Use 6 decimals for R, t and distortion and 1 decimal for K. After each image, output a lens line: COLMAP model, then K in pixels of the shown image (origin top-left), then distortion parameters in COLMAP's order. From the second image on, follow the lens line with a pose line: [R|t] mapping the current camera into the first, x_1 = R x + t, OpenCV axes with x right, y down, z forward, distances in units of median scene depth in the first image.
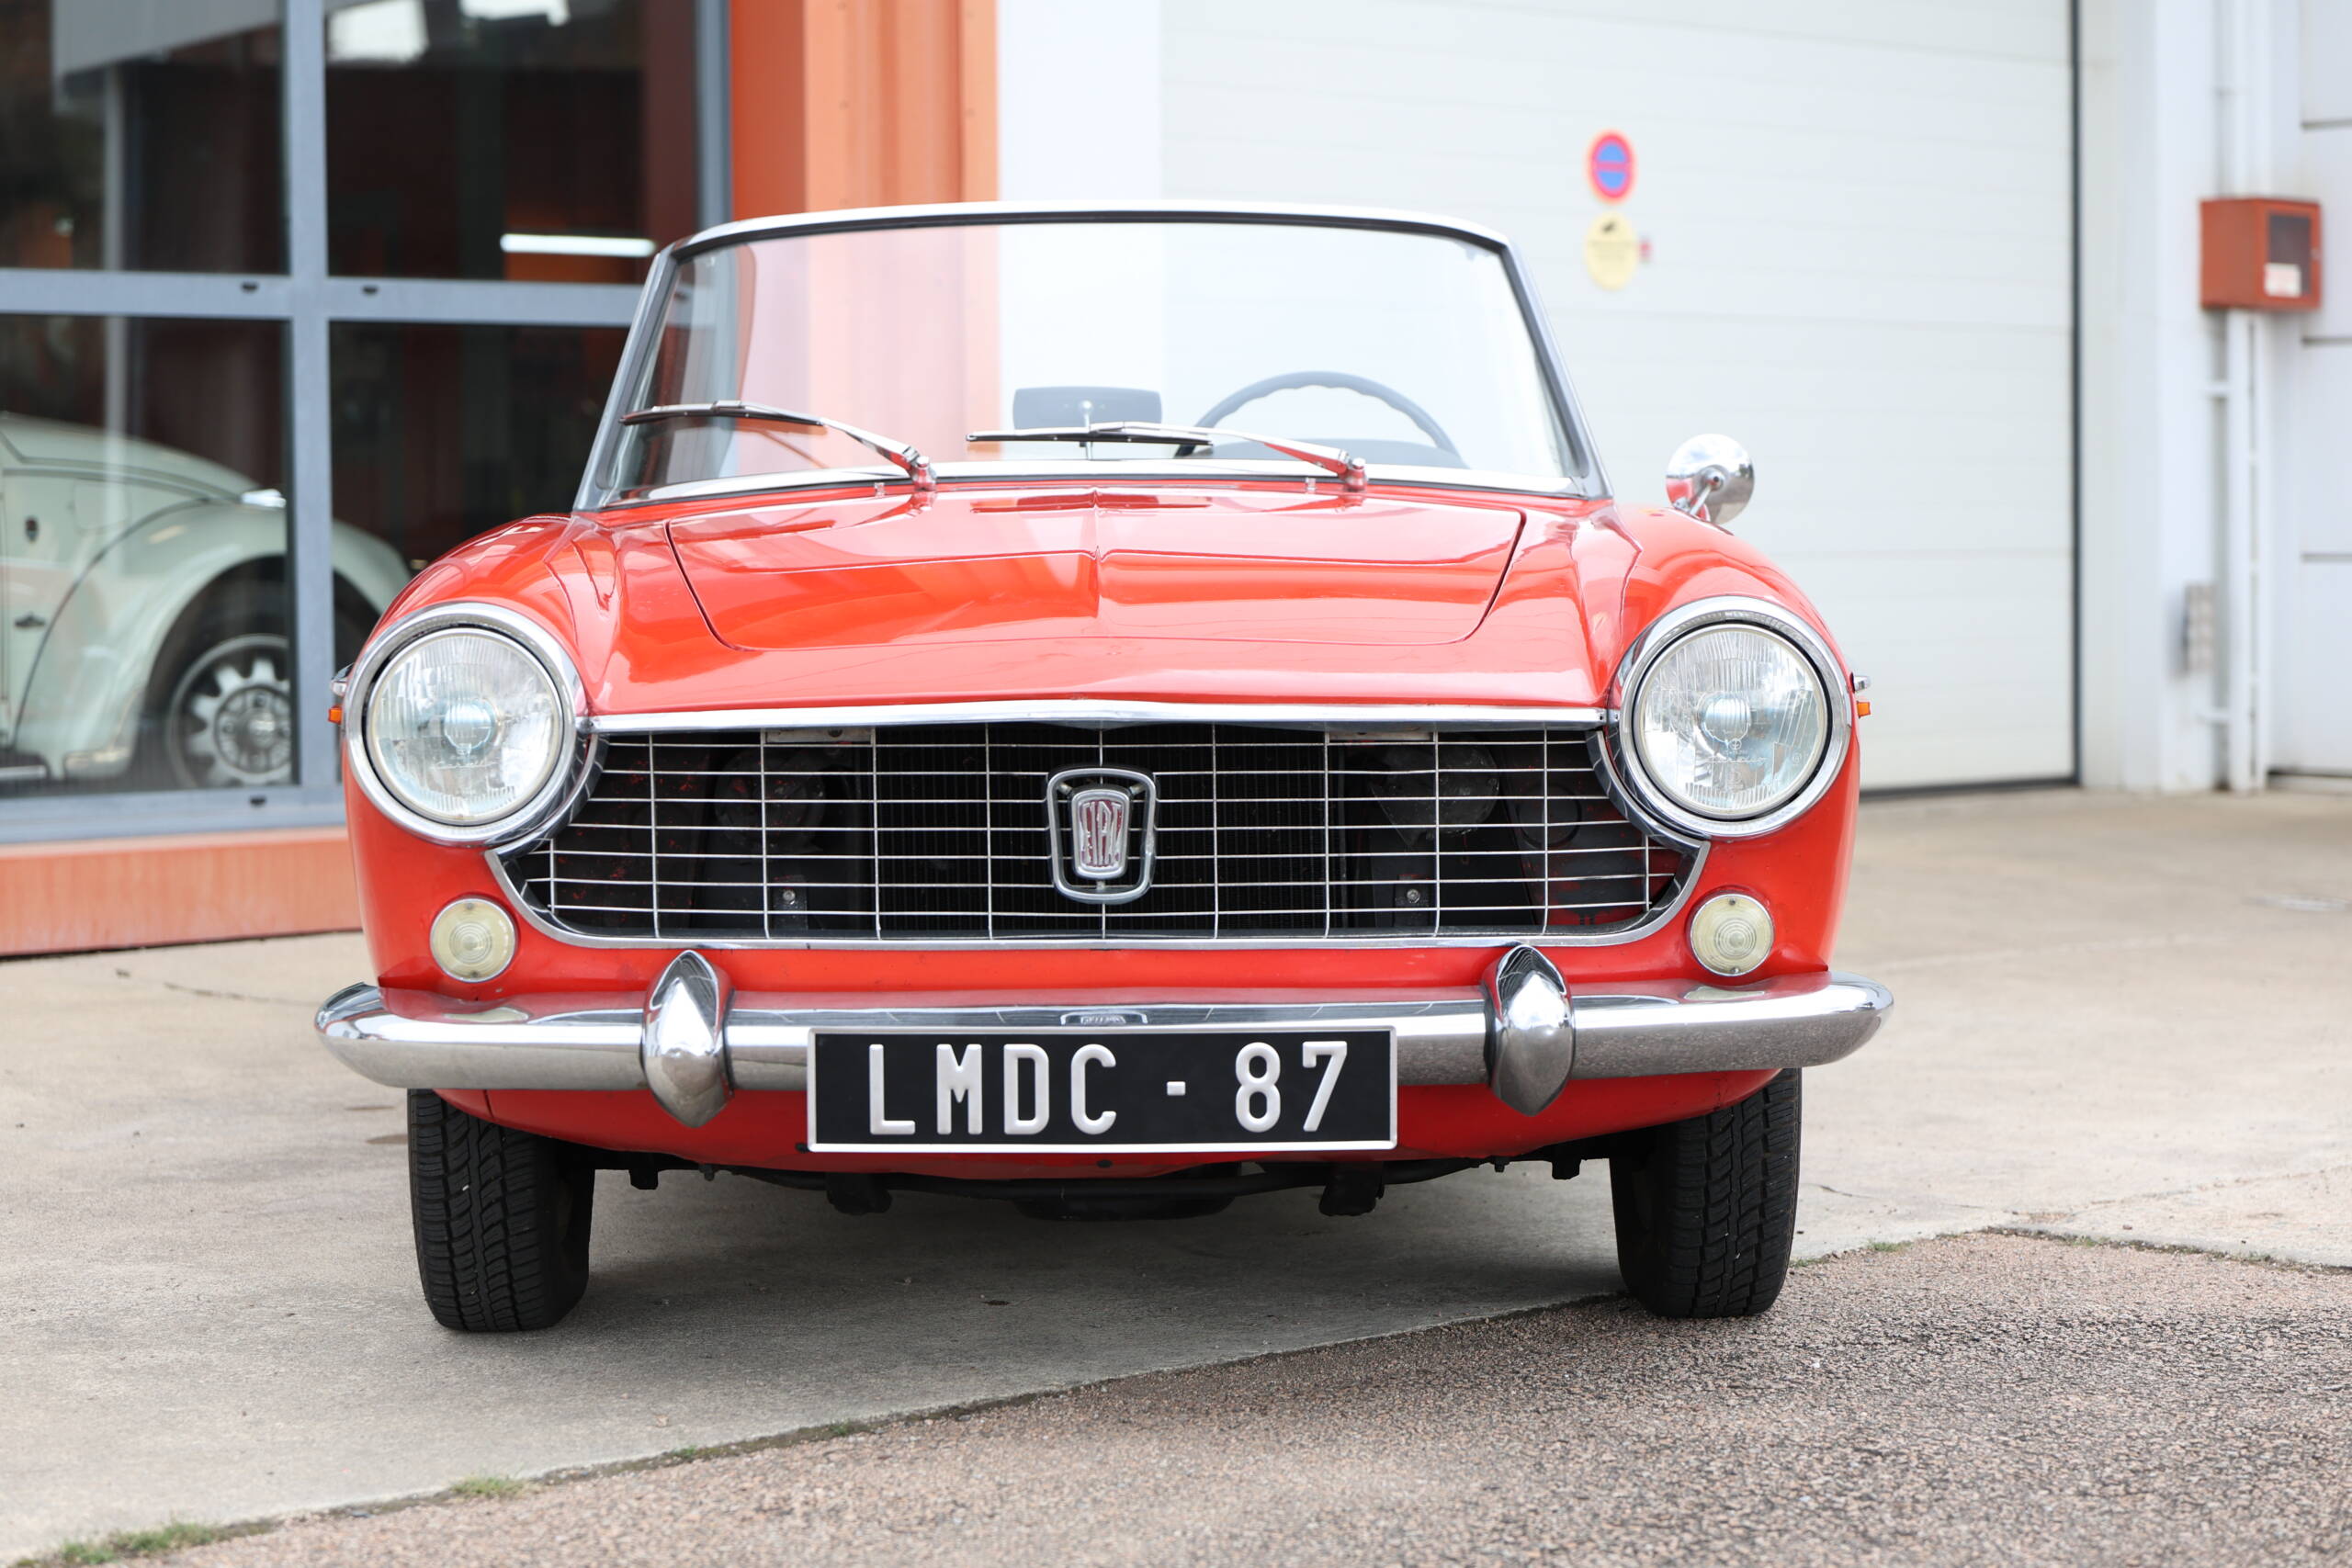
lens RADIAL K [[4746.8, 0, 1176.0], [0, 4746.8, 784.0], [0, 0, 1]] dist [-0.187272, 0.290236]
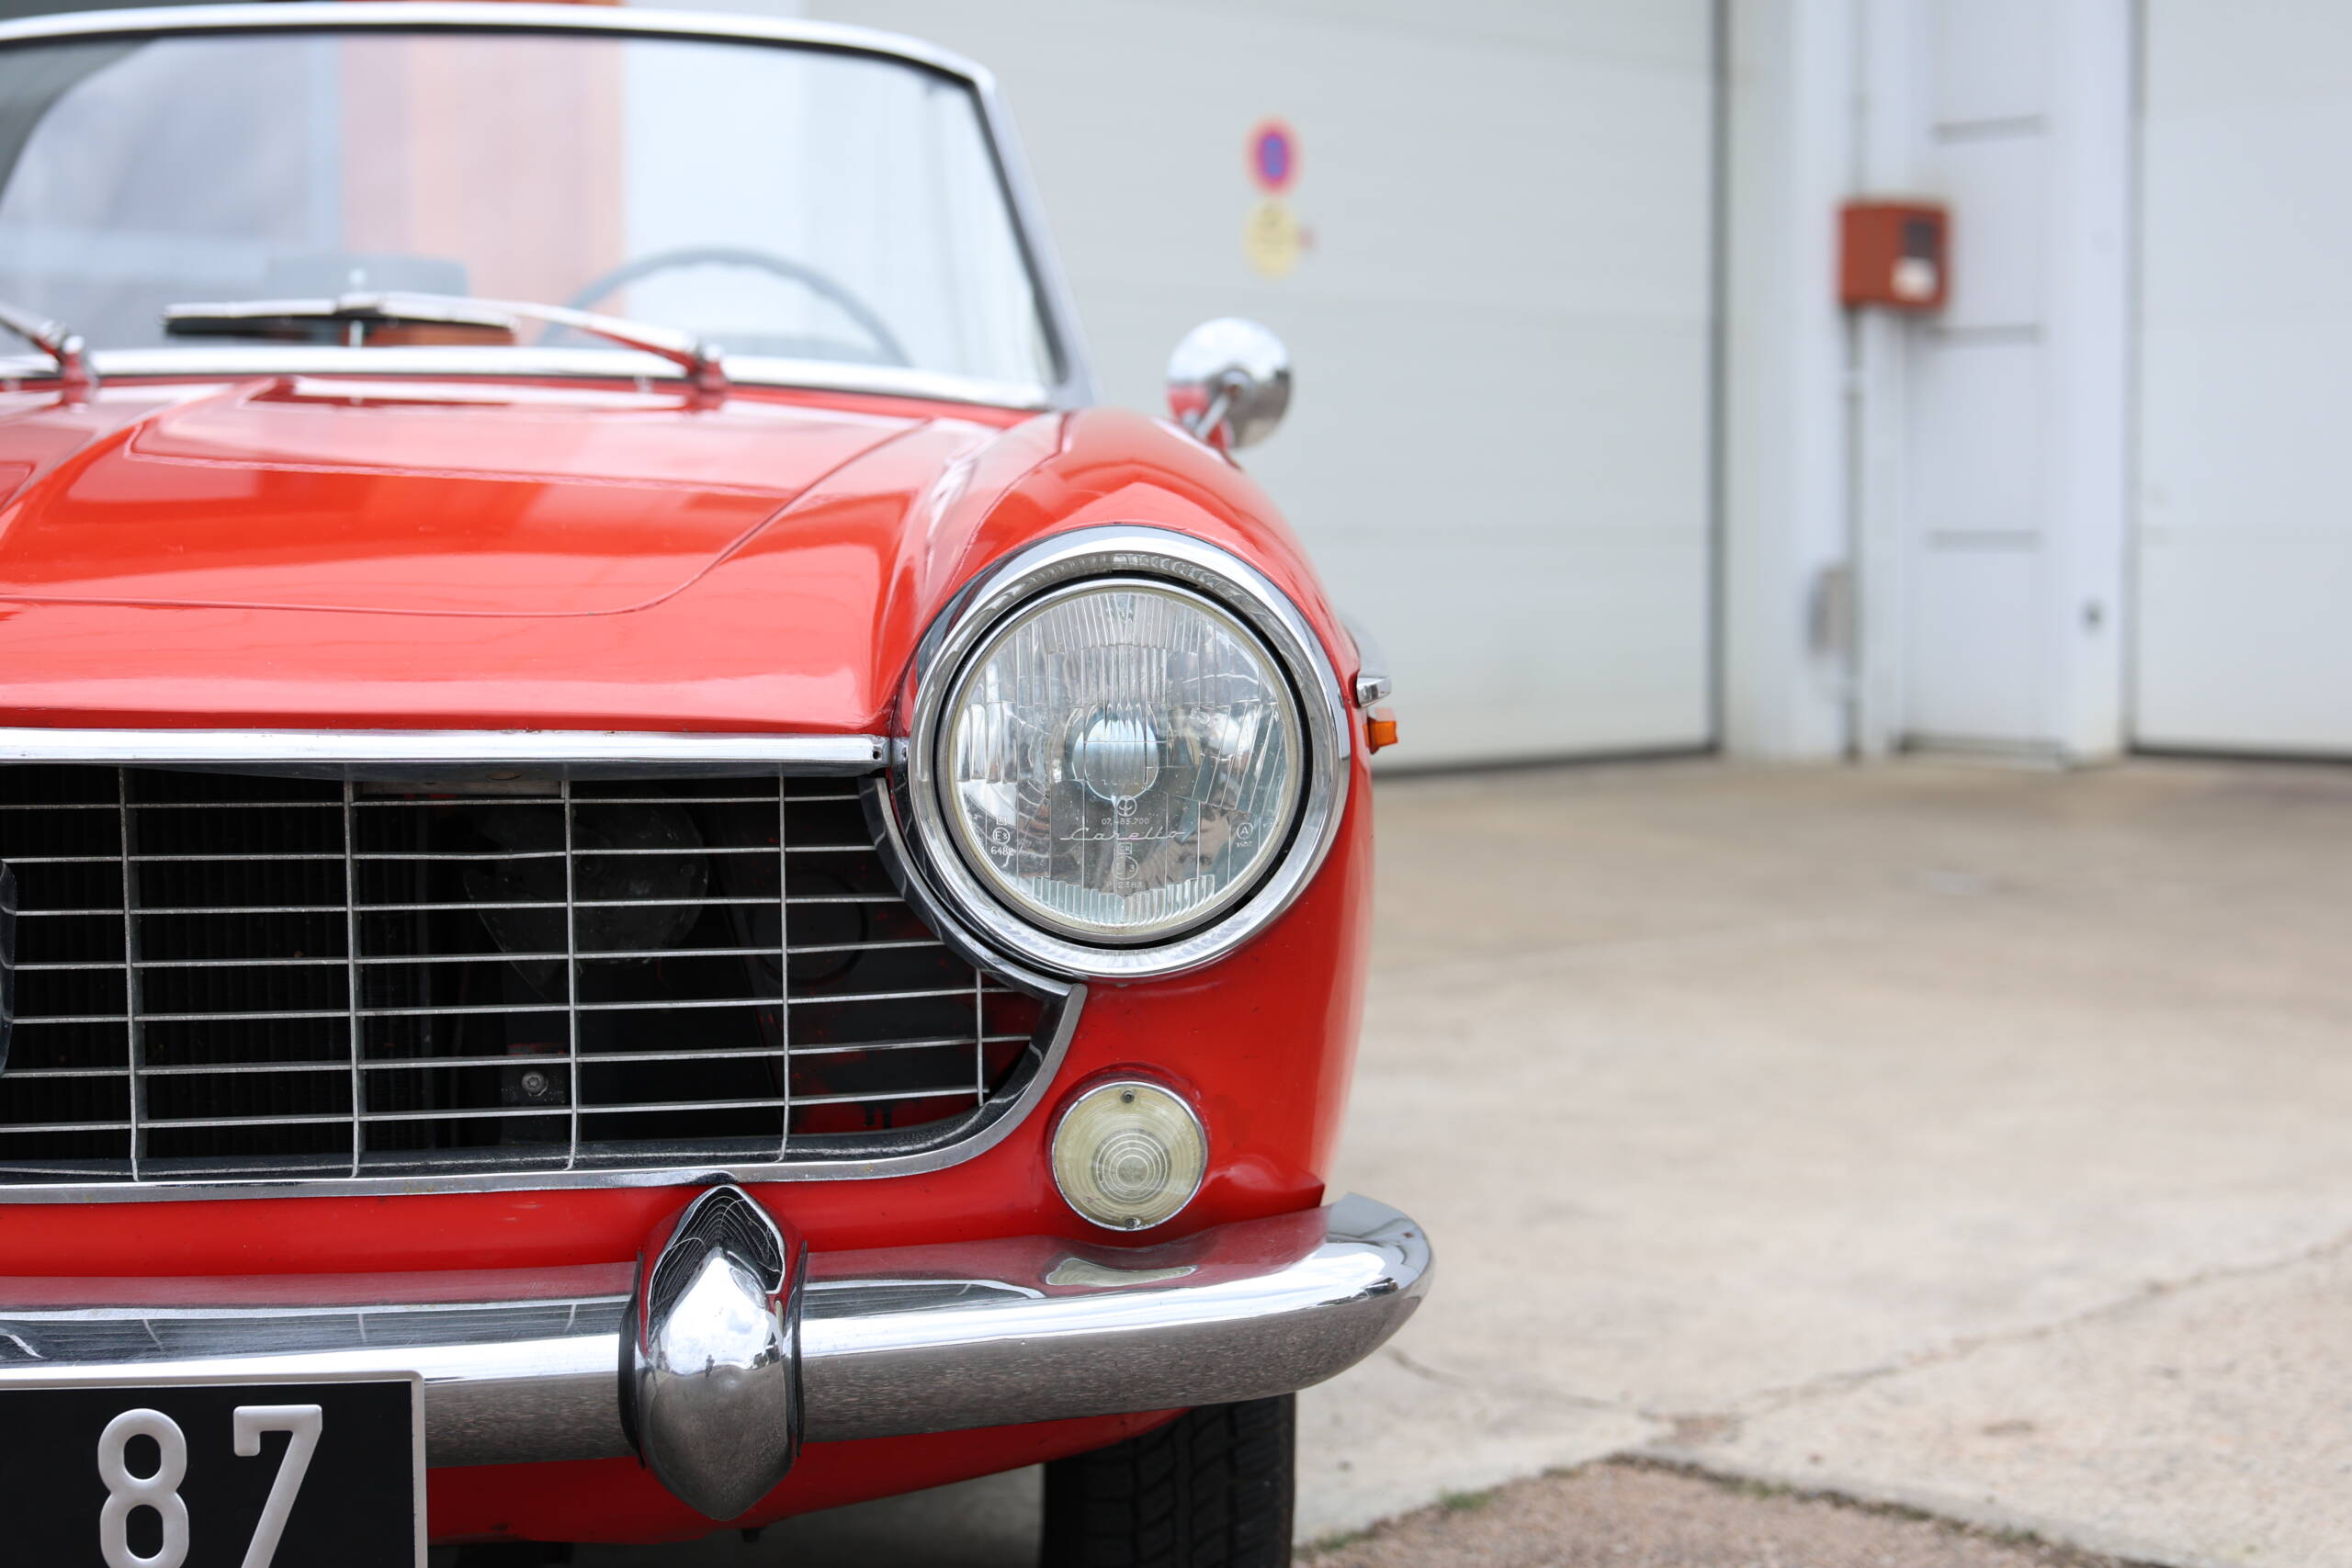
lens RADIAL K [[3526.8, 0, 1176.0], [0, 3526.8, 784.0], [0, 0, 1]] dist [-0.018017, -0.009848]
pose [[0.999190, 0.003288, 0.040096, 0.107240], [-0.003977, 0.999846, 0.017122, -0.017557], [-0.040034, -0.017267, 0.999049, 0.602947]]
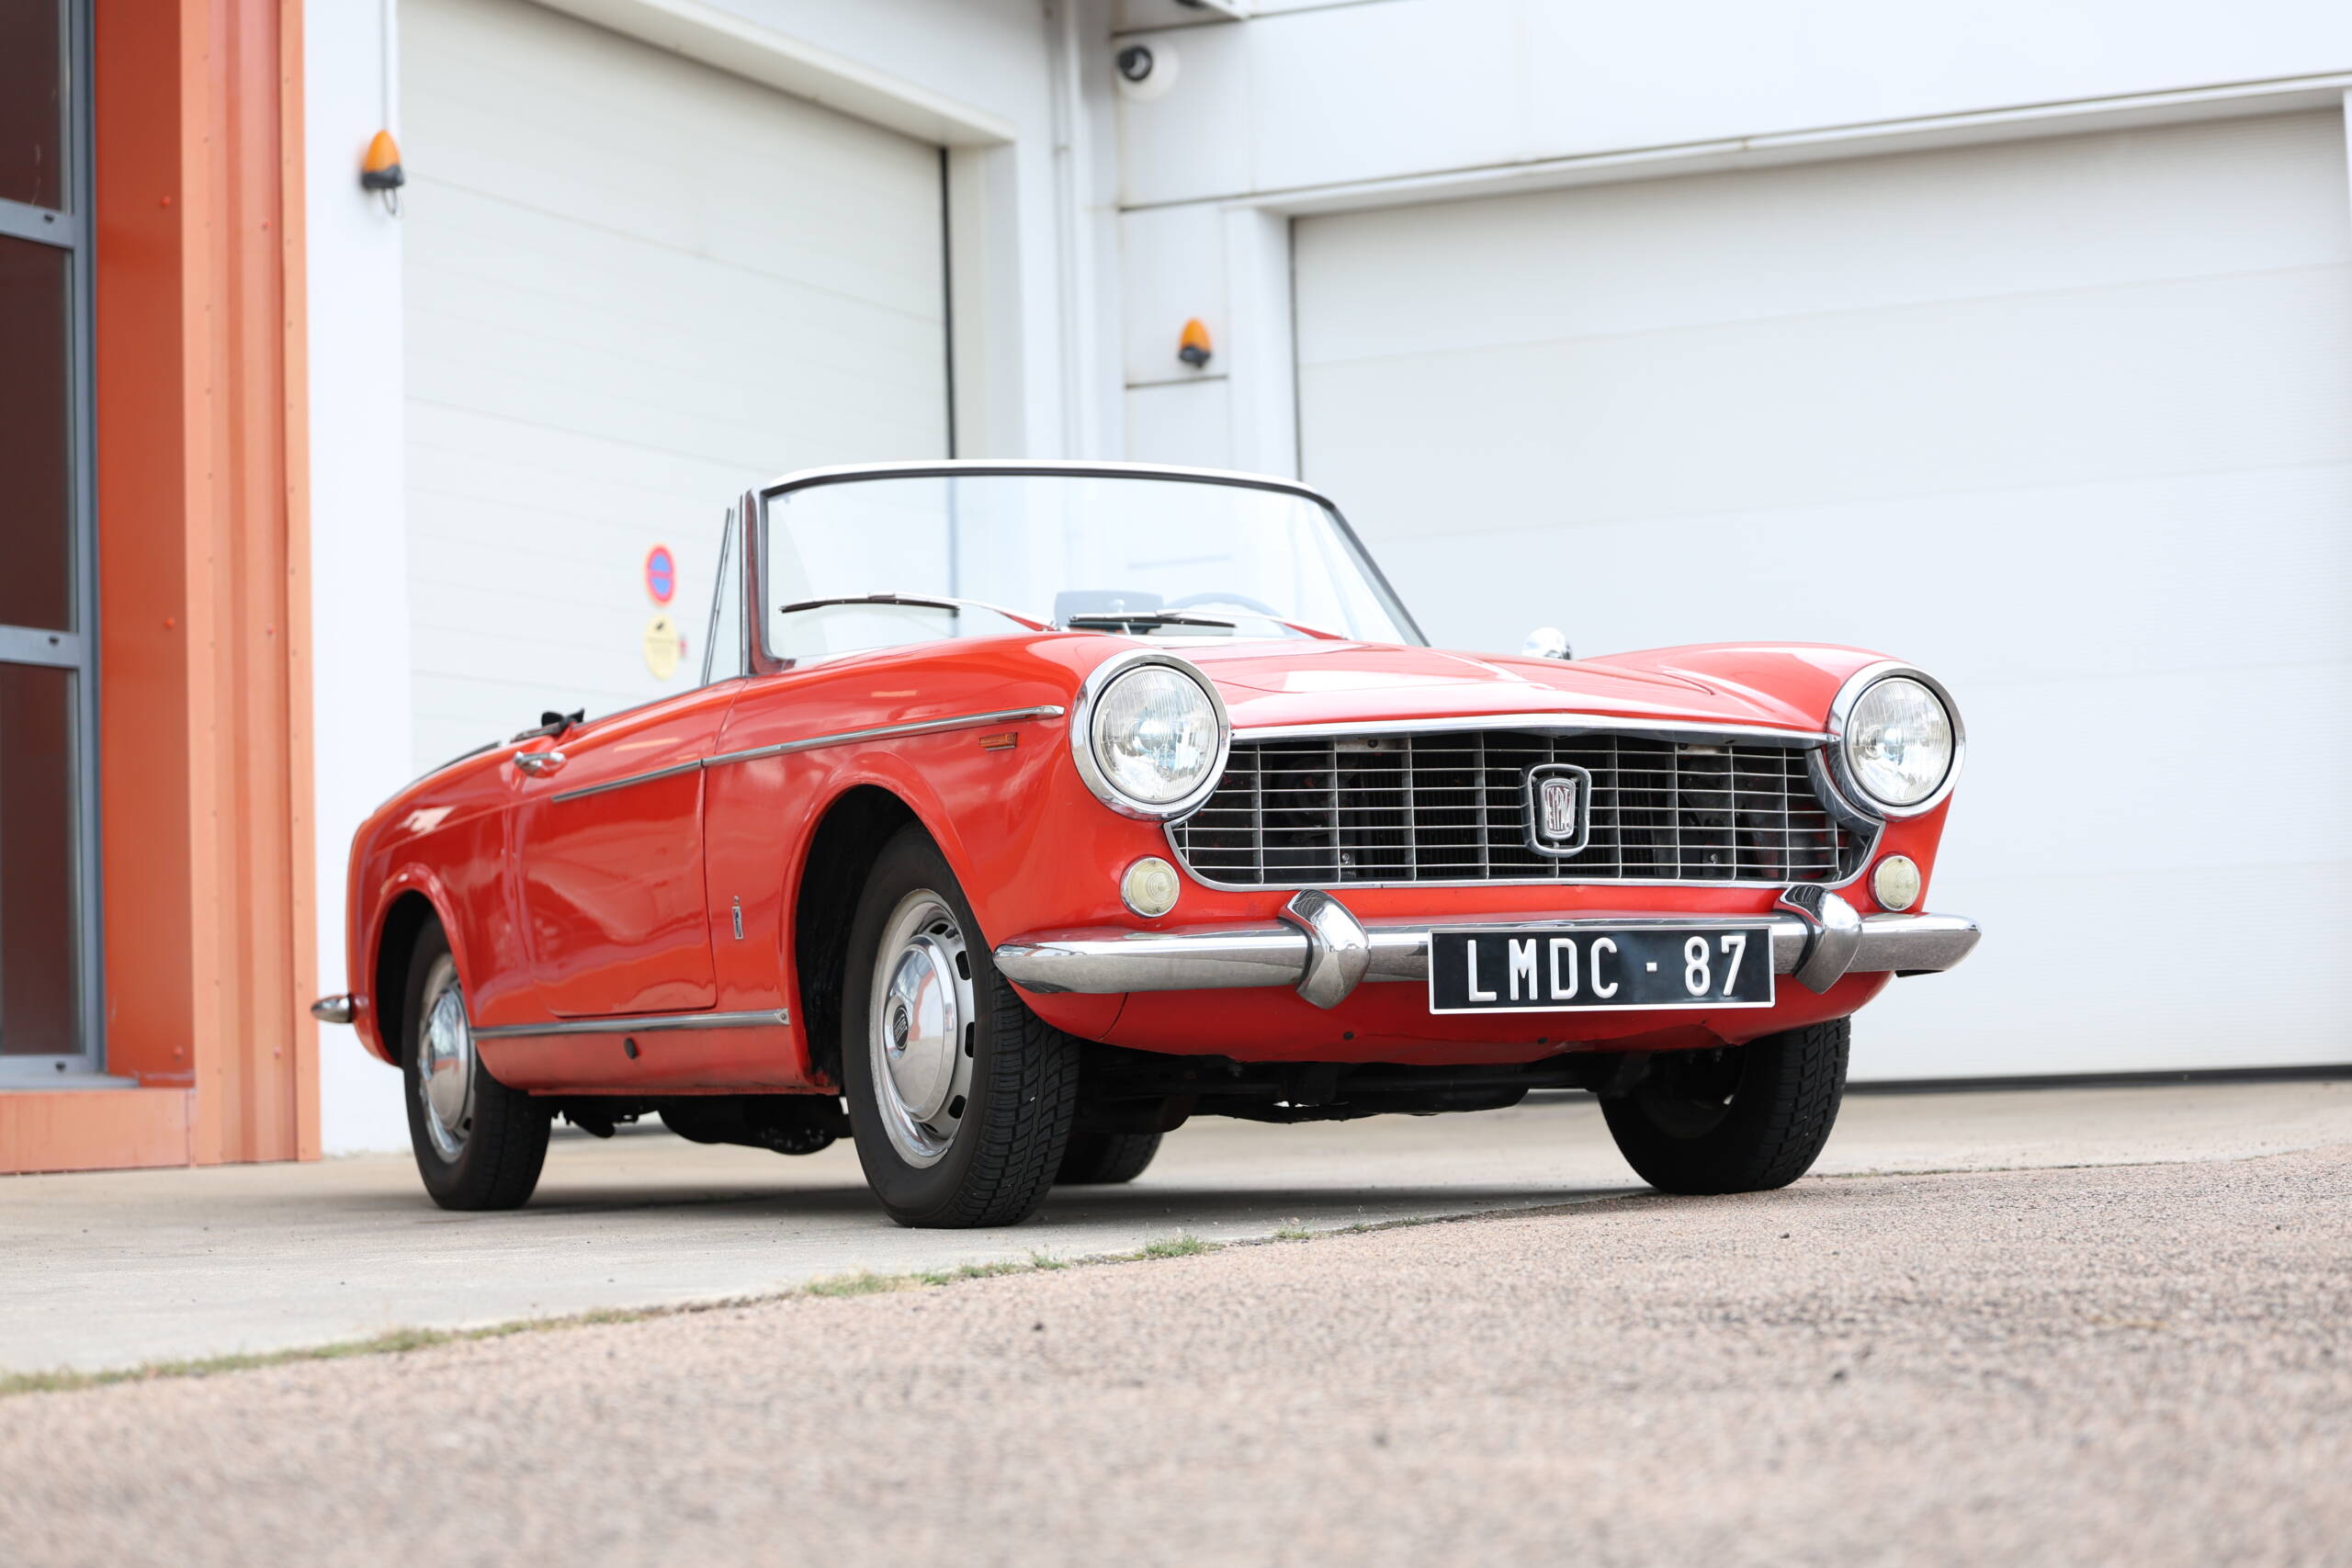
lens RADIAL K [[4746.8, 0, 1176.0], [0, 4746.8, 784.0], [0, 0, 1]] dist [-0.187272, 0.290236]
pose [[0.911473, 0.006091, 0.411316, -0.726154], [0.045793, 0.992173, -0.116170, 0.167573], [-0.408804, 0.124721, 0.904060, -0.289198]]
